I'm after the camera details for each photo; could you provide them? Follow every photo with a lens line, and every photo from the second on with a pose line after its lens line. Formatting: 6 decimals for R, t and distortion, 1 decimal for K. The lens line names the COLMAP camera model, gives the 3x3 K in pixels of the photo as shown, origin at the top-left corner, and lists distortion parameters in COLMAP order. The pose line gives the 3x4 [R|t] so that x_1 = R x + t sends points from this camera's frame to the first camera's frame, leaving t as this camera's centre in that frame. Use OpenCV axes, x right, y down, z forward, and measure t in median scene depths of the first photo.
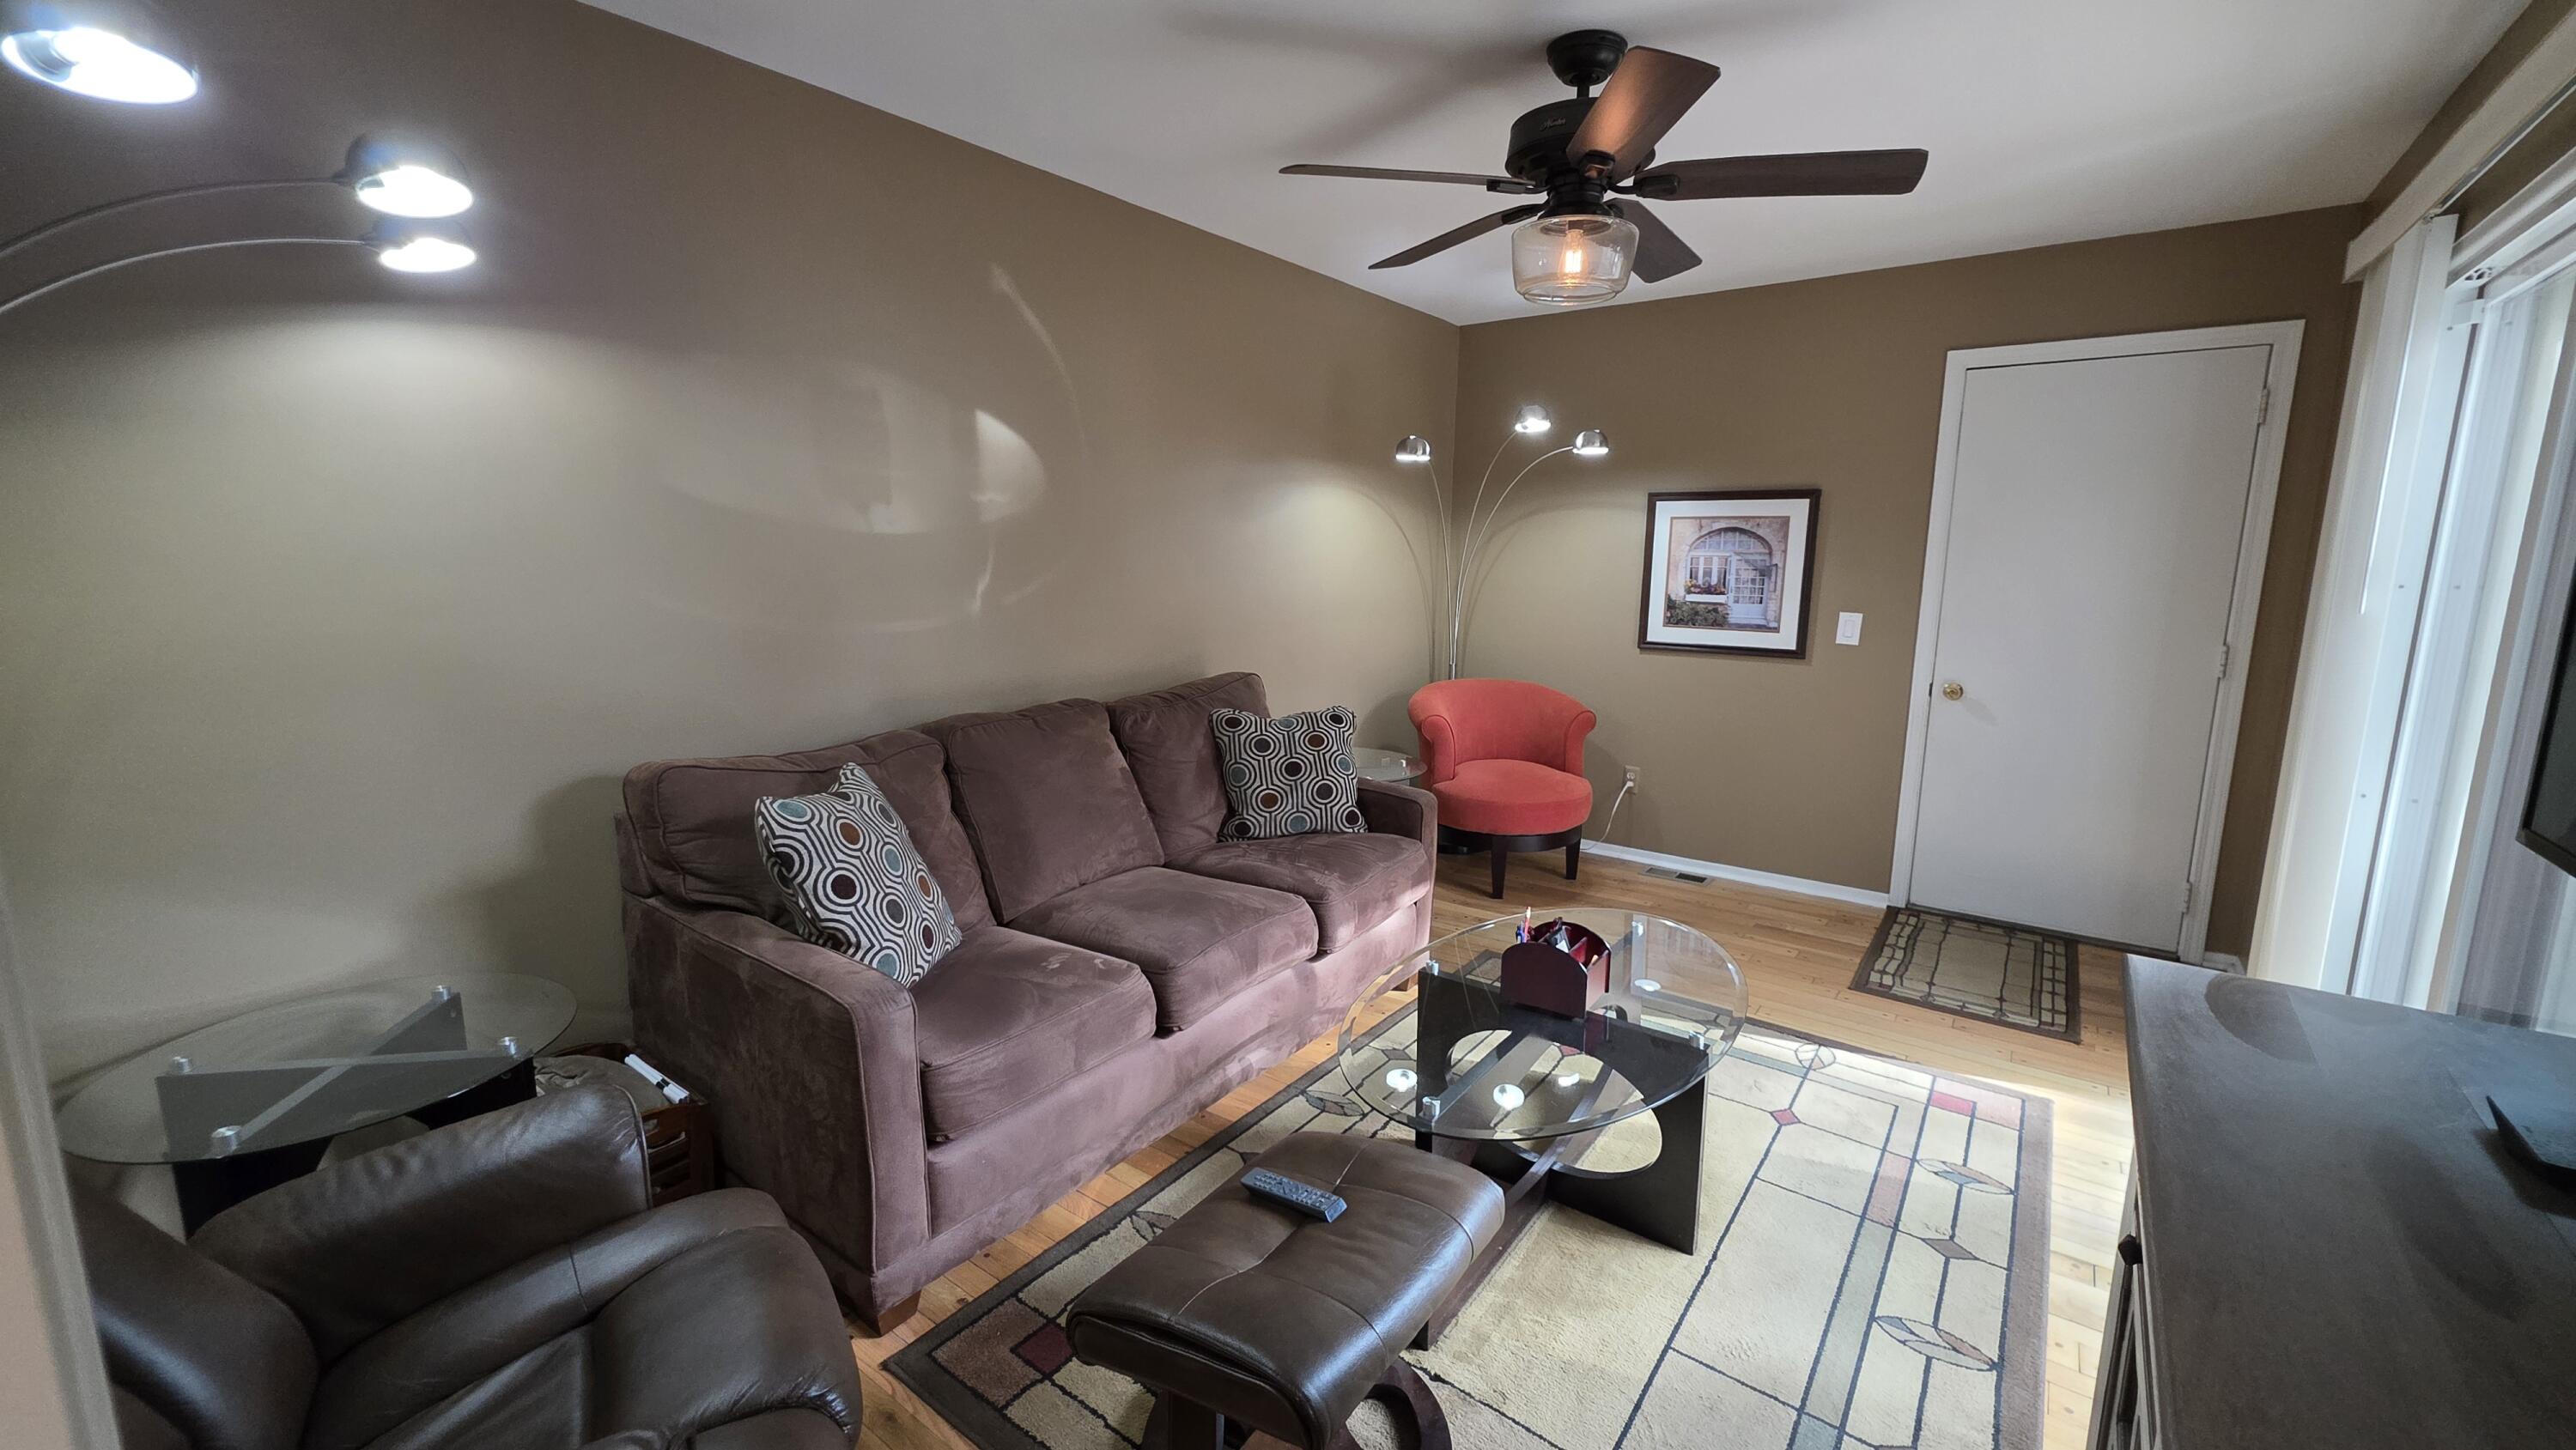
lens RADIAL K [[1032.5, 0, 1290.8], [0, 1032.5, 716.9], [0, 0, 1]] dist [-0.000274, 0.000421]
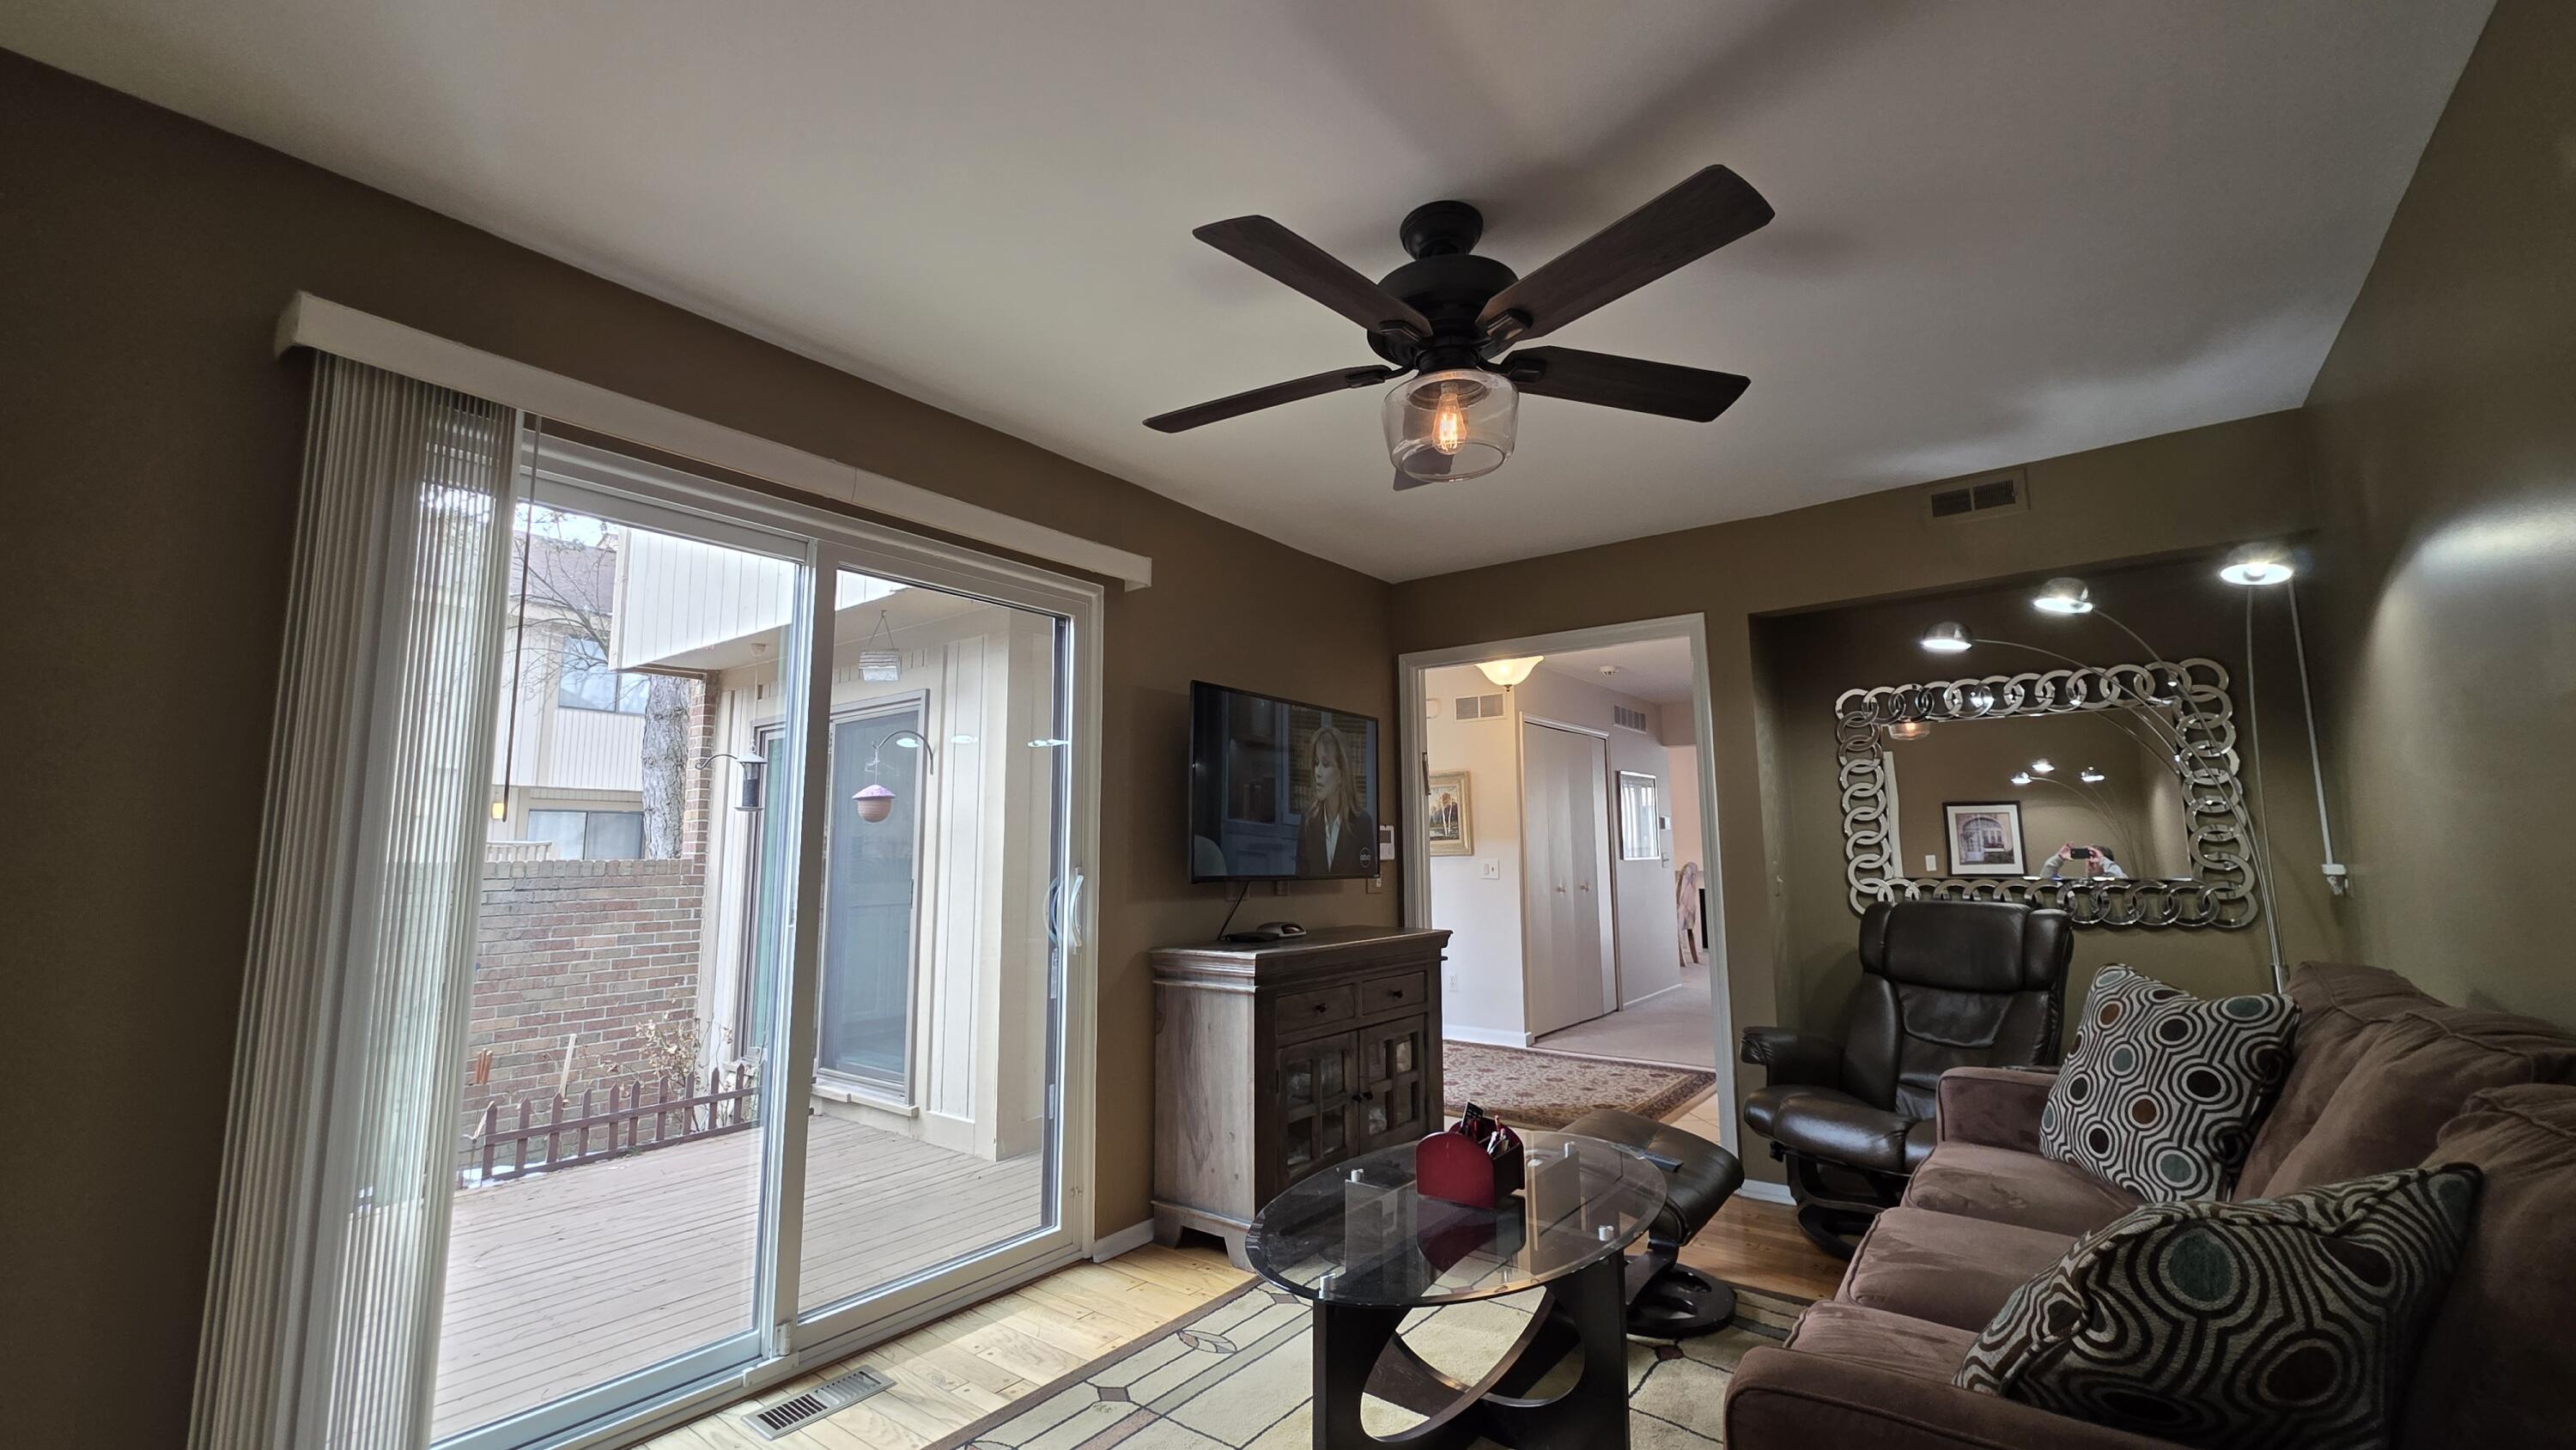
lens RADIAL K [[1032.5, 0, 1289.9], [0, 1032.5, 730.3], [0, 0, 1]] dist [-0.000274, 0.000421]
pose [[-0.999953, -0.001689, 0.009523, 0.345582], [-0.001288, 0.999120, 0.041924, -0.182882], [-0.009585, 0.041910, -0.999075, 1.611595]]
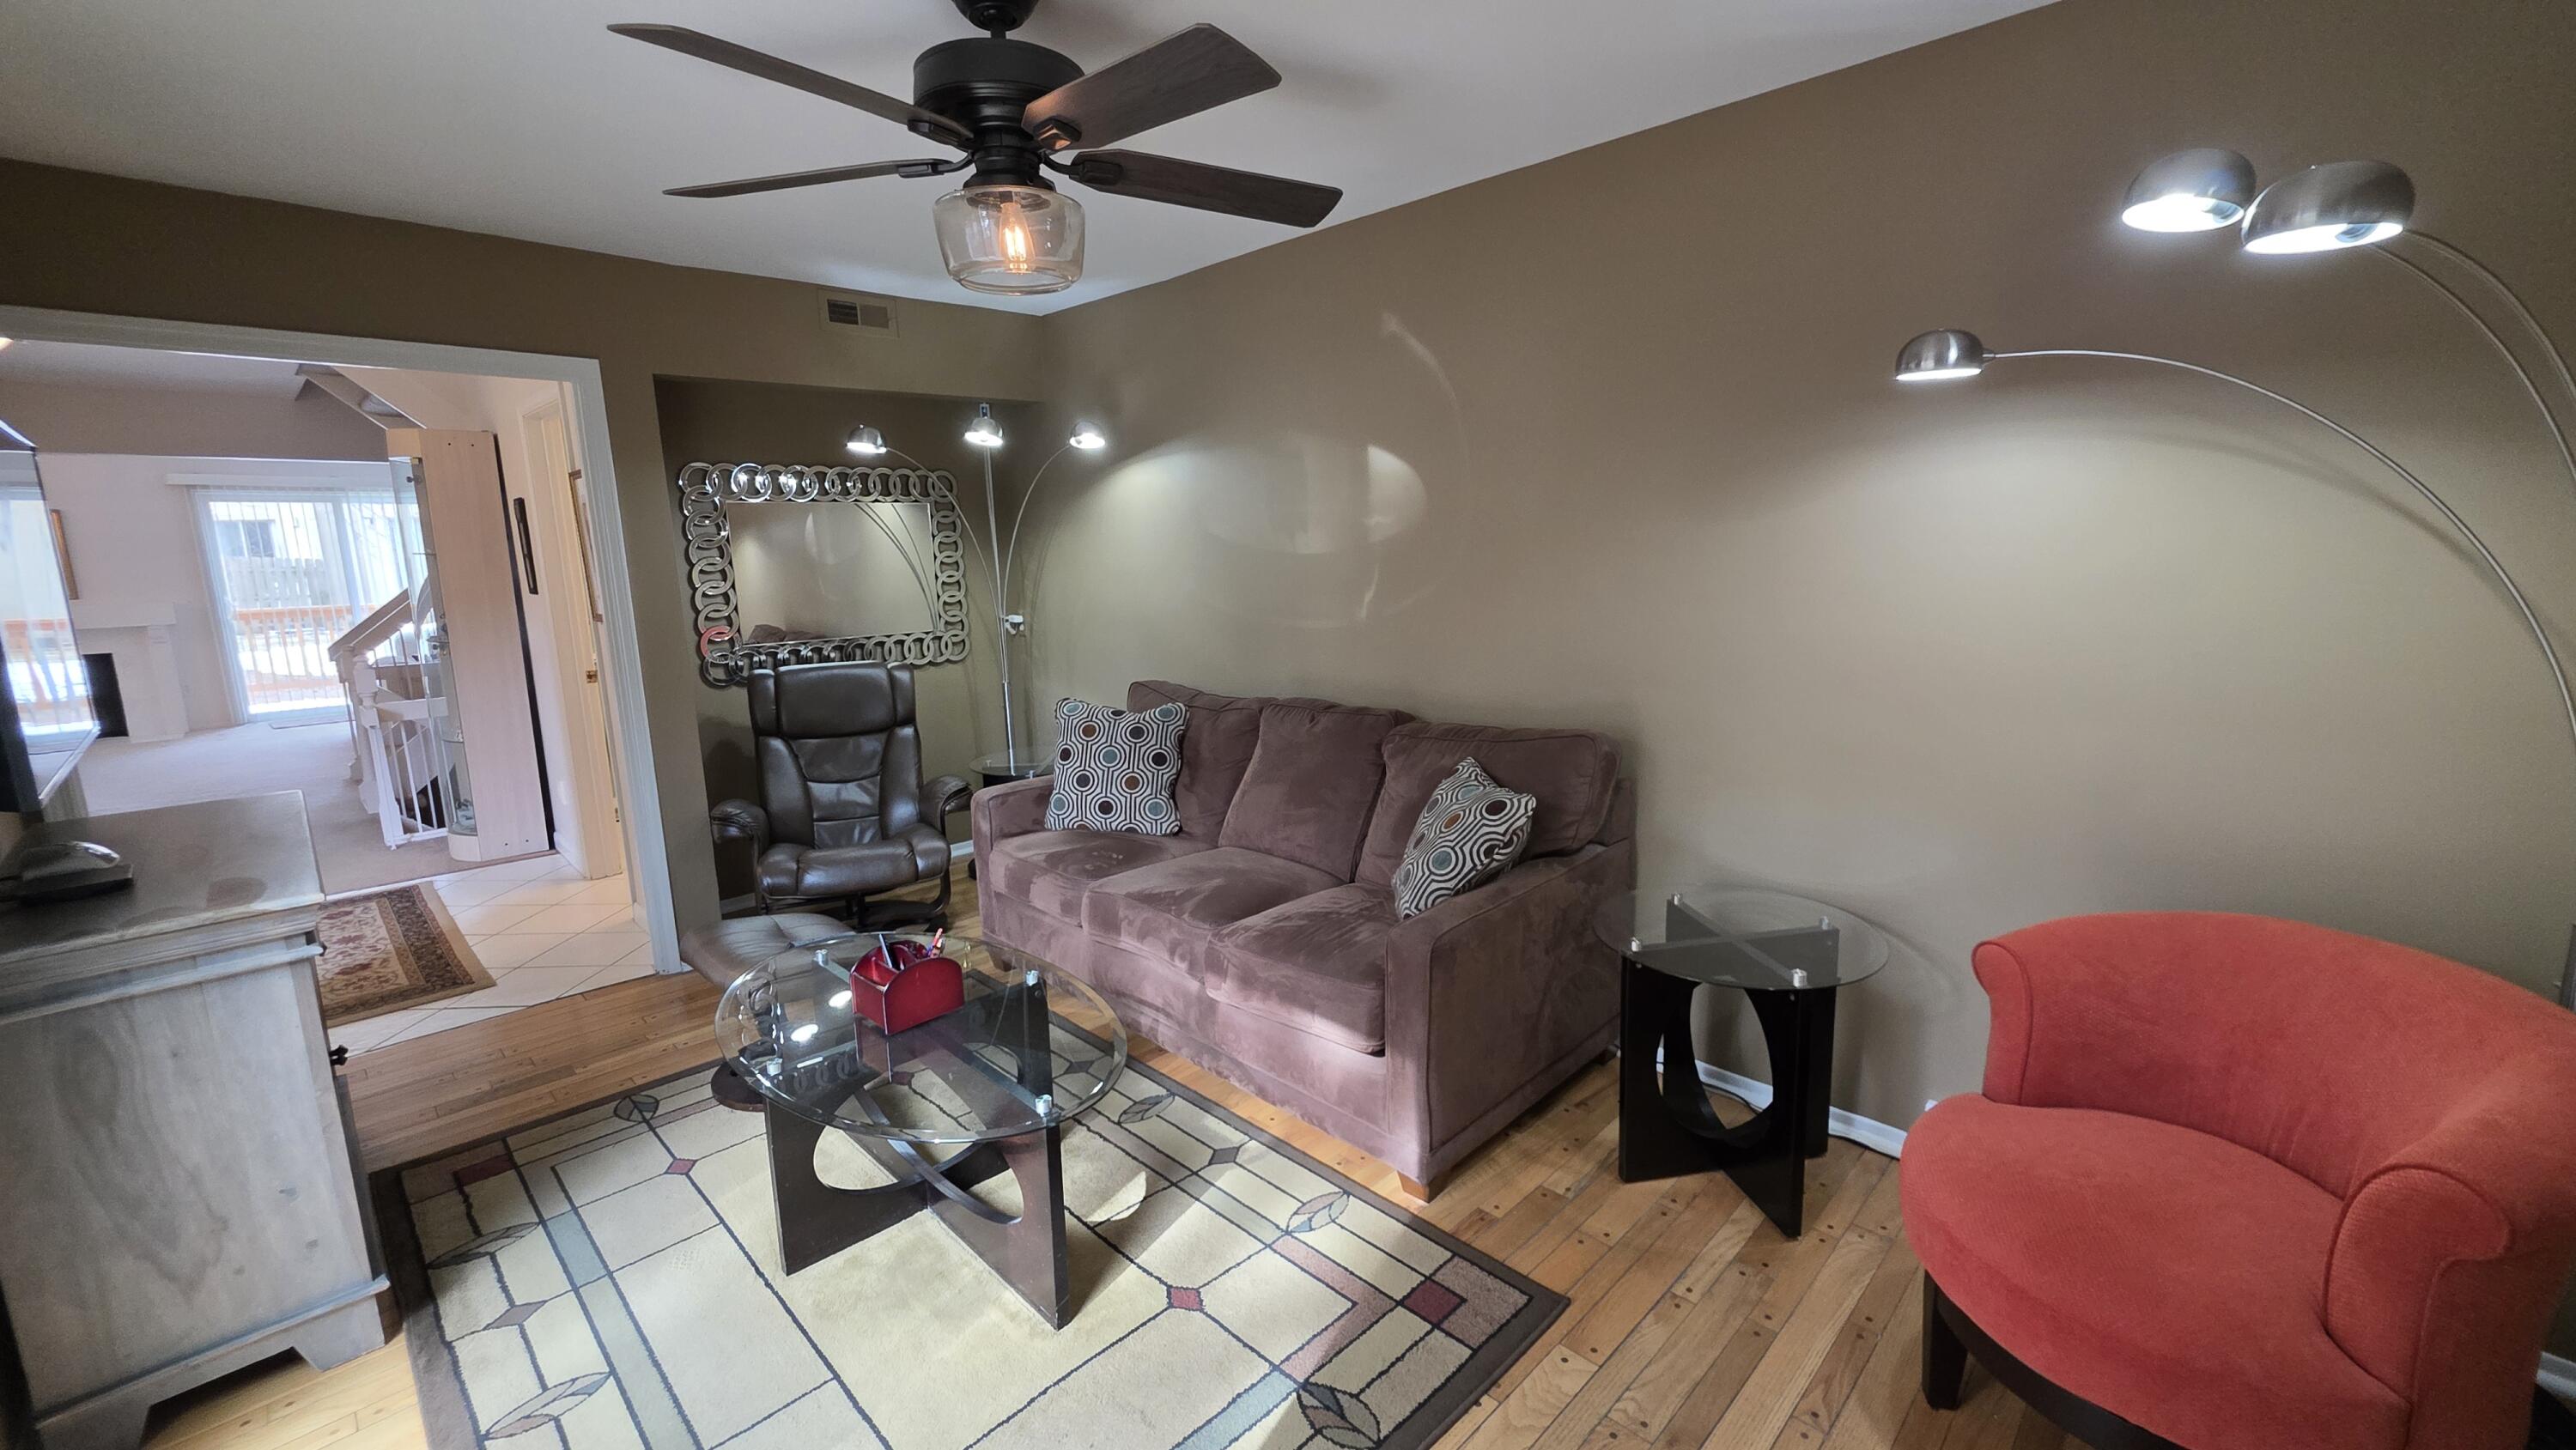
lens RADIAL K [[1032.5, 0, 1291.8], [0, 1032.5, 715.1], [0, 0, 1]] dist [-0.000274, 0.000421]
pose [[-0.138273, 0.163818, -0.976752, 0.951525], [-0.138697, 0.973304, 0.182874, -0.216944], [0.980634, 0.160760, -0.111860, 1.172189]]
